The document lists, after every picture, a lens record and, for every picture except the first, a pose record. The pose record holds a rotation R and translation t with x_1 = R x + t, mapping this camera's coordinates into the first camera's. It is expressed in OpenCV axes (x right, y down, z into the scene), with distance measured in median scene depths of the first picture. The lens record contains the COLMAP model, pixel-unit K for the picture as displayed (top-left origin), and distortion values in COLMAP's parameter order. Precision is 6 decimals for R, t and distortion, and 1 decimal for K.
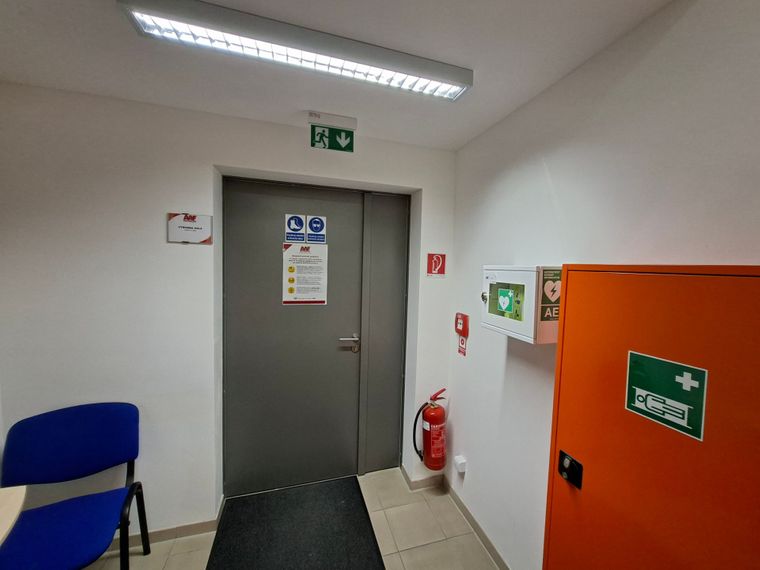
lens RADIAL K [[298.6, 0, 381.9], [0, 298.6, 282.6], [0, 0, 1]] dist [-0.000107, -0.000228]
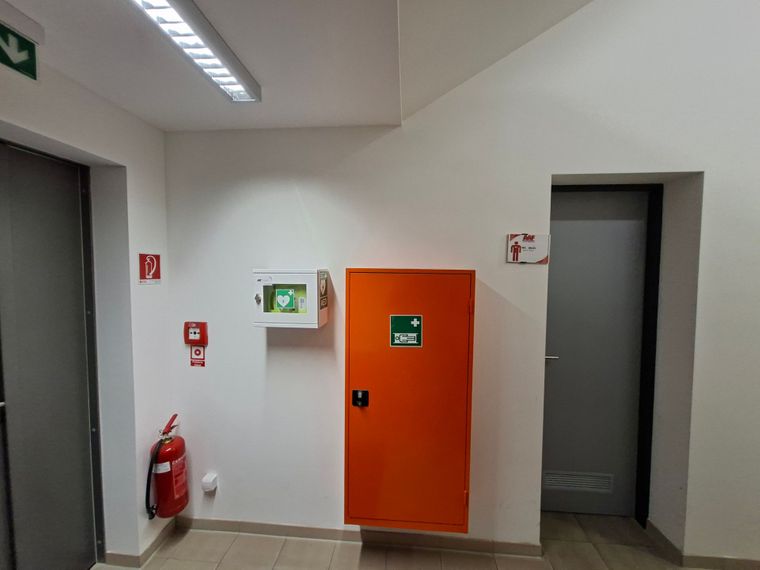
lens RADIAL K [[298.6, 0, 381.9], [0, 298.6, 282.6], [0, 0, 1]] dist [-0.000107, -0.000228]
pose [[0.361088, -0.065710, 0.930214, -0.429885], [0.055199, 0.997271, 0.049020, -0.032097], [-0.930896, 0.033646, 0.363730, 0.170691]]
